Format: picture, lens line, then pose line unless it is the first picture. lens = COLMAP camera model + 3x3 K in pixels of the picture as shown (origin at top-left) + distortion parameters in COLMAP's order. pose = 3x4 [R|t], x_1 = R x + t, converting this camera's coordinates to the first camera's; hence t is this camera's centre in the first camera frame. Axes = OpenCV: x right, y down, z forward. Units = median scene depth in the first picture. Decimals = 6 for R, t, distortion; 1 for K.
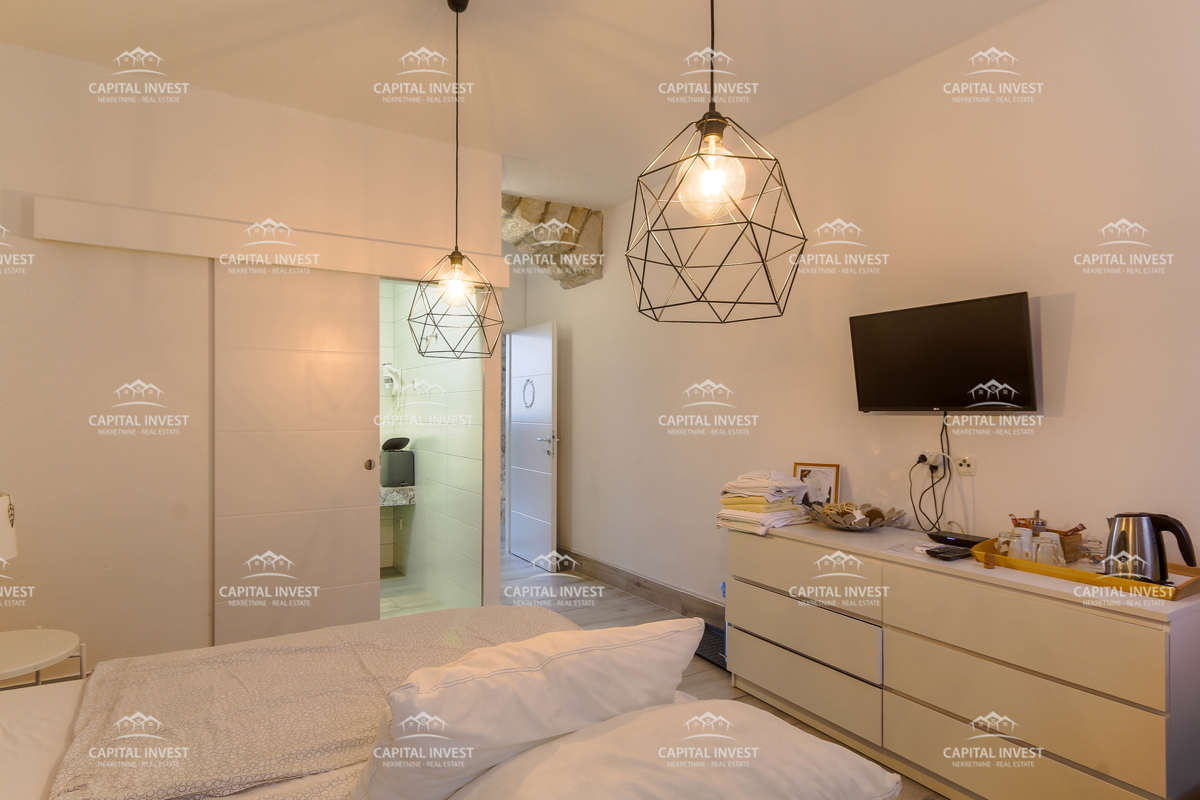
lens RADIAL K [[644.2, 0, 599.8], [0, 644.2, 421.8], [0, 0, 1]] dist [0.000002, -0.000191]
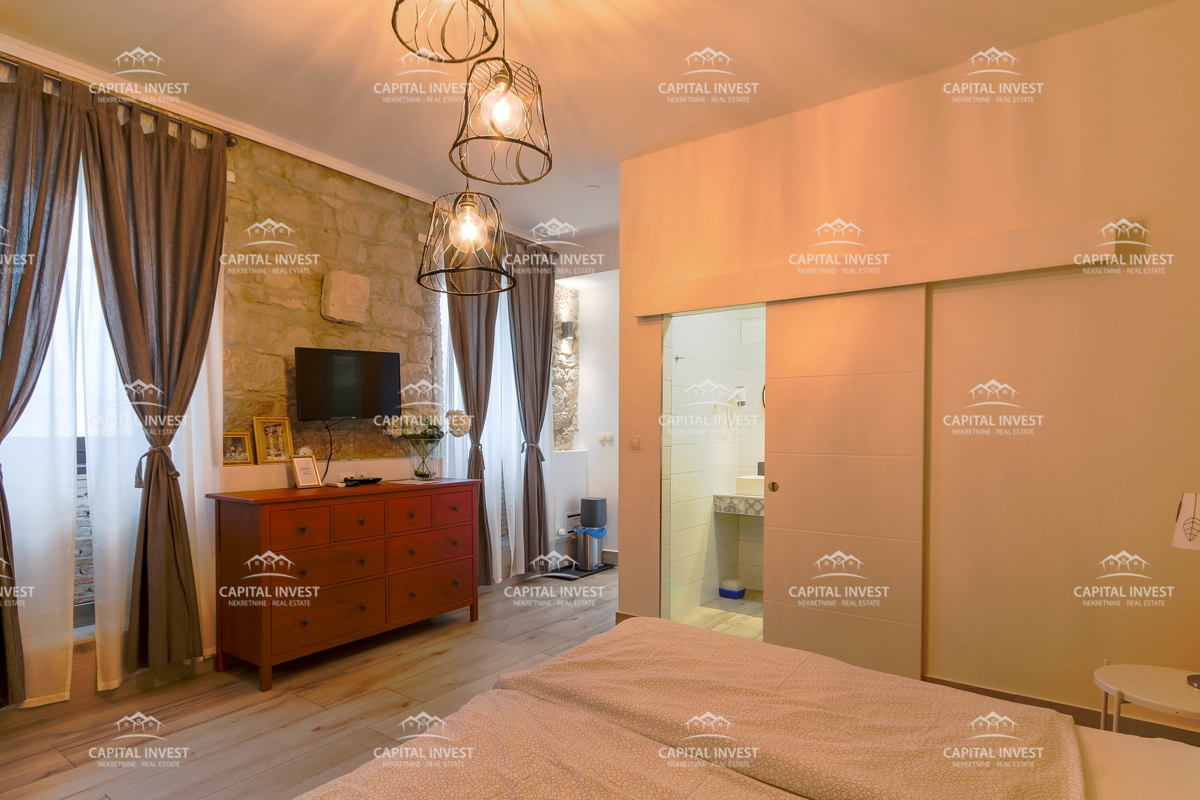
lens RADIAL K [[644.2, 0, 599.8], [0, 644.2, 421.8], [0, 0, 1]] dist [0.000002, -0.000191]
pose [[1.000000, -0.000211, -0.000140, -0.589340], [0.000211, 1.000000, 0.000121, -0.000151], [0.000140, -0.000121, 1.000000, -0.000041]]
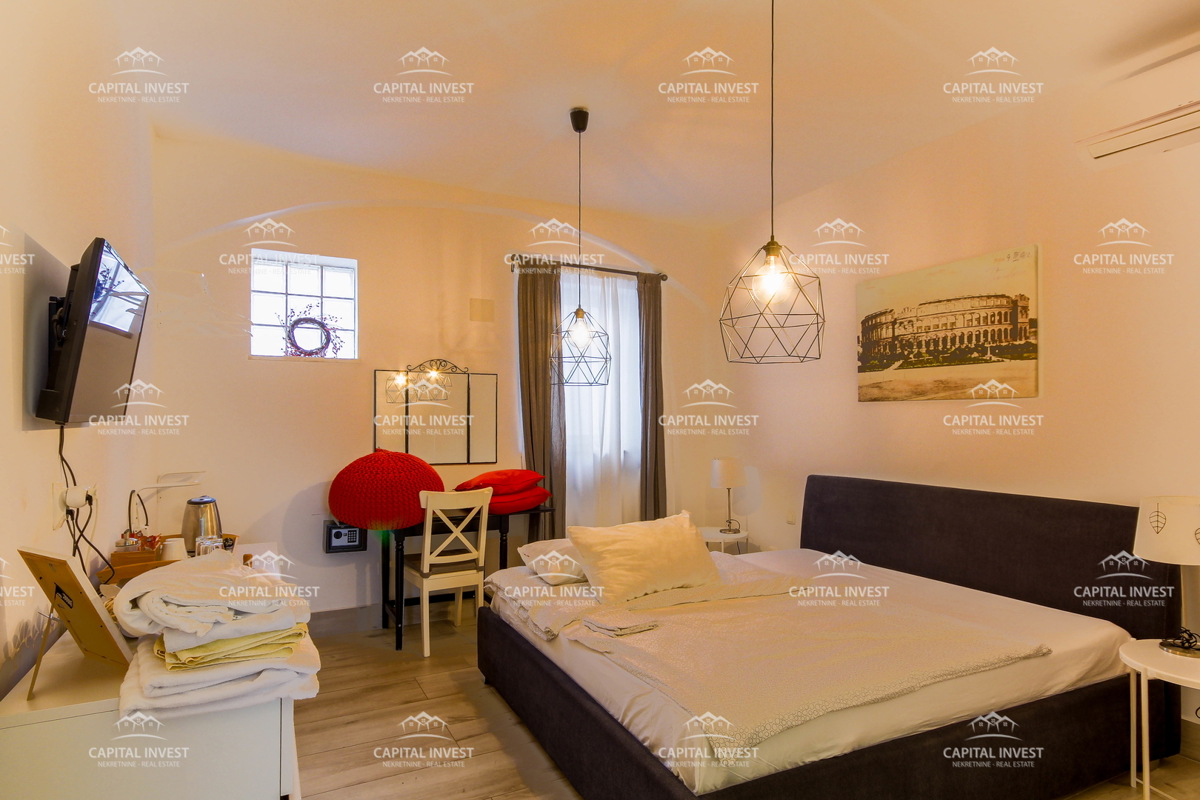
lens RADIAL K [[644.2, 0, 599.8], [0, 644.2, 421.8], [0, 0, 1]] dist [0.000002, -0.000191]
pose [[1.000000, -0.000113, -0.000294, -0.884059], [0.000113, 1.000000, 0.000140, -0.000227], [0.000294, -0.000140, 1.000000, -0.000111]]
